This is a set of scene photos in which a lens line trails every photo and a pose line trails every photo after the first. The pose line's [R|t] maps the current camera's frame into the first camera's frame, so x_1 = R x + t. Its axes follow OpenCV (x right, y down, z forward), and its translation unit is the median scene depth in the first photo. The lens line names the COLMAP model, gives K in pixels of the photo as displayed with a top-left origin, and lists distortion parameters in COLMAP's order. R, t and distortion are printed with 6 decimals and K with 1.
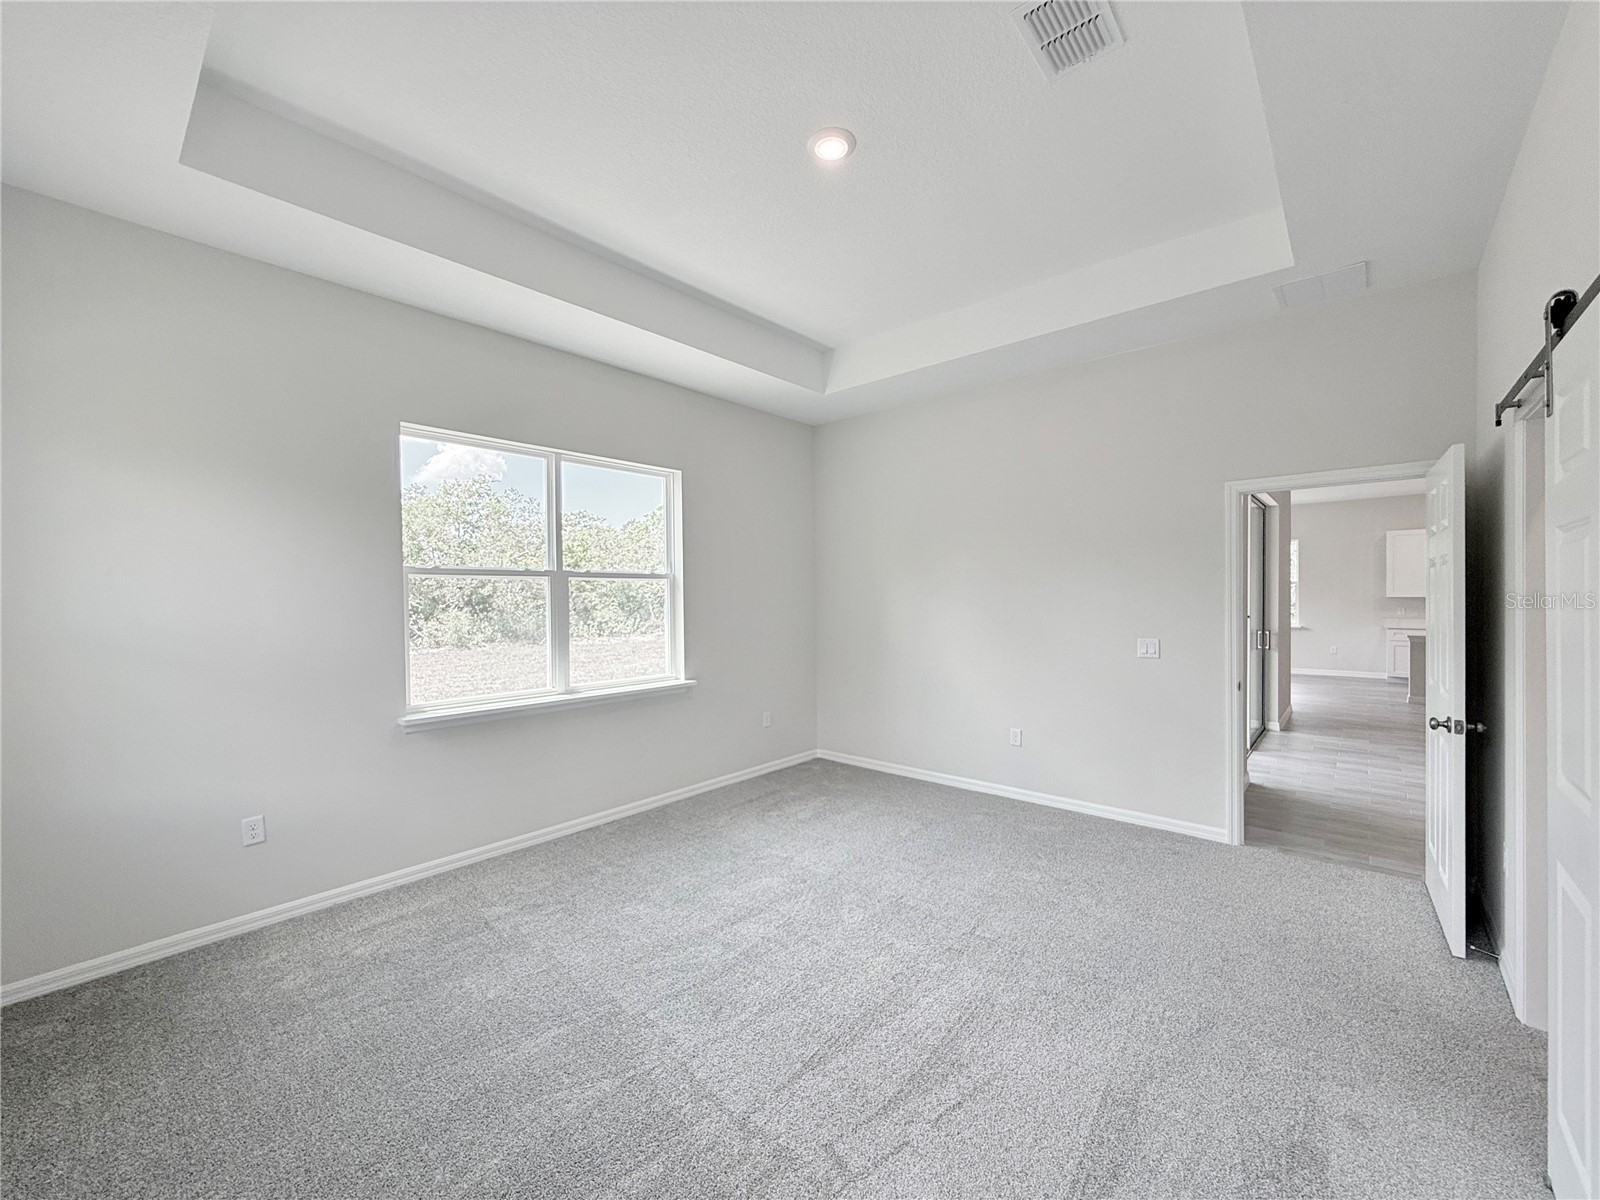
lens RADIAL K [[638.8, 0, 796.3], [0, 638.8, 603.6], [0, 0, 1]] dist [0.000982, 0.000133]
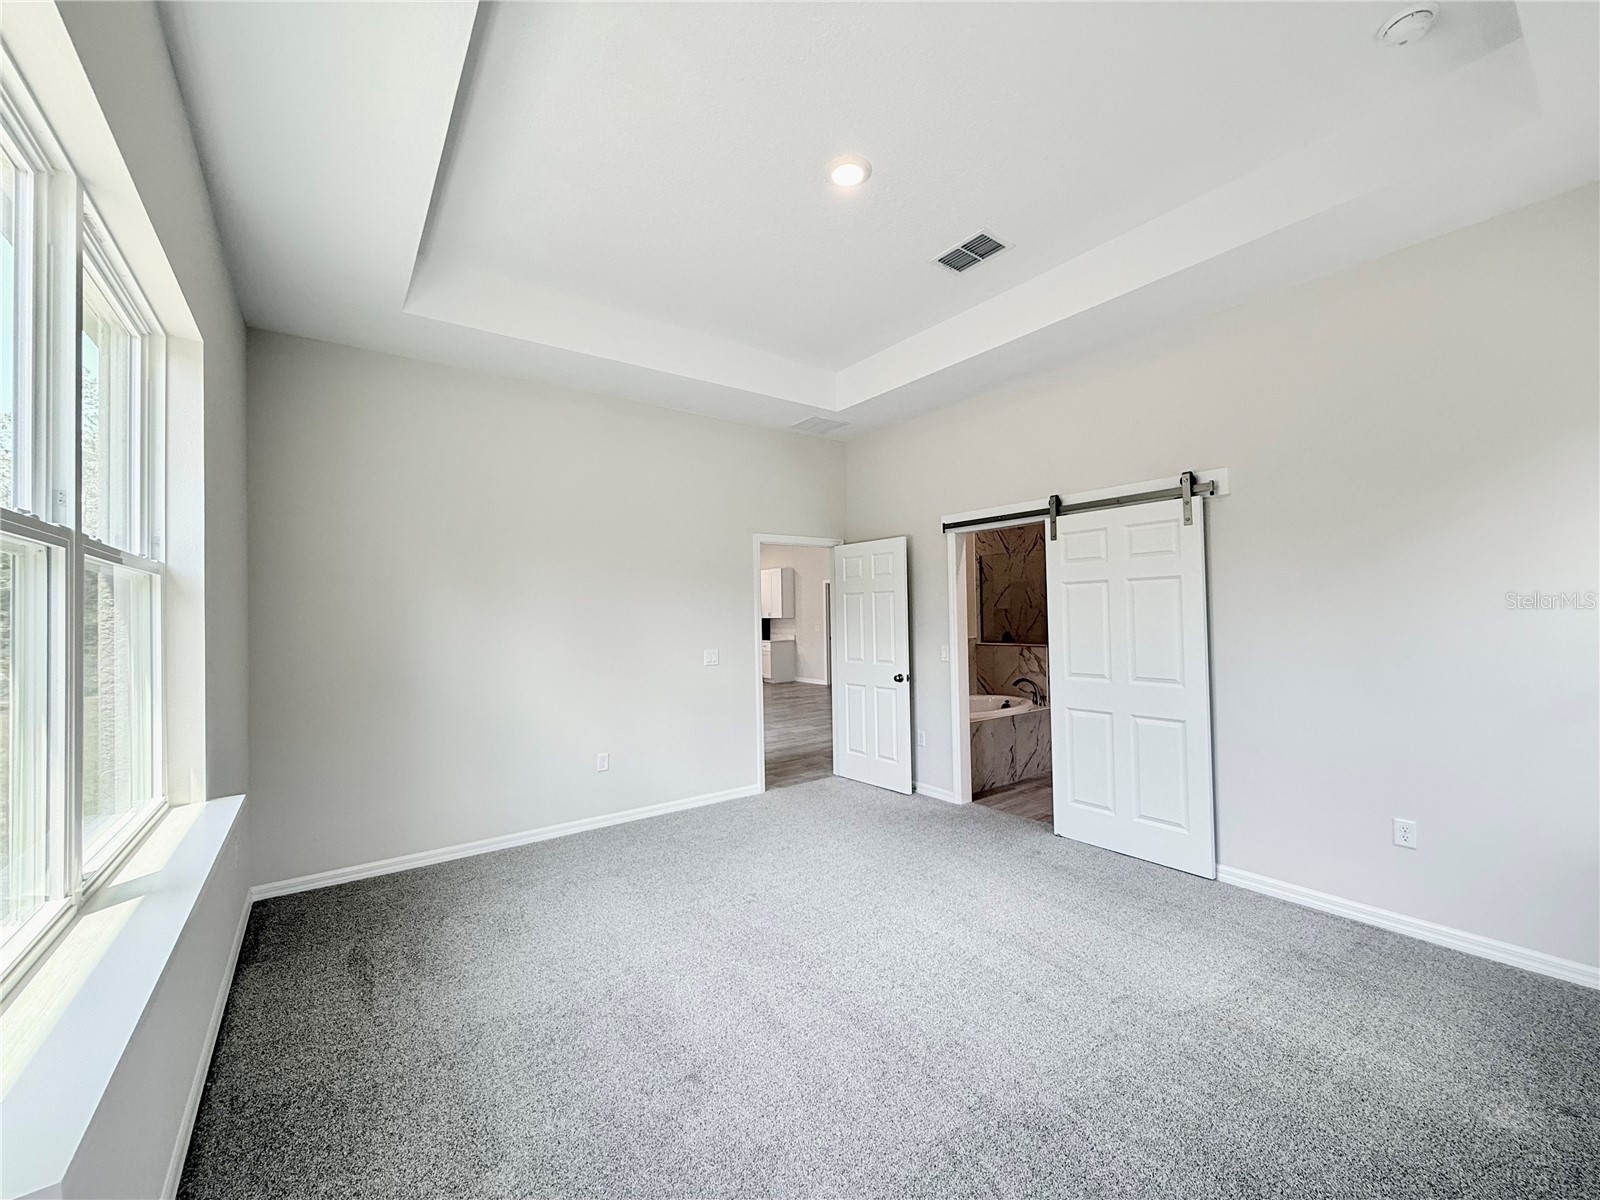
lens RADIAL K [[638.8, 0, 796.3], [0, 638.8, 603.6], [0, 0, 1]] dist [0.000982, 0.000133]
pose [[0.210046, 0.019947, 0.977488, -0.675470], [0.026768, 0.999300, -0.026144, -0.000127], [-0.977325, 0.031657, 0.209365, 0.615609]]
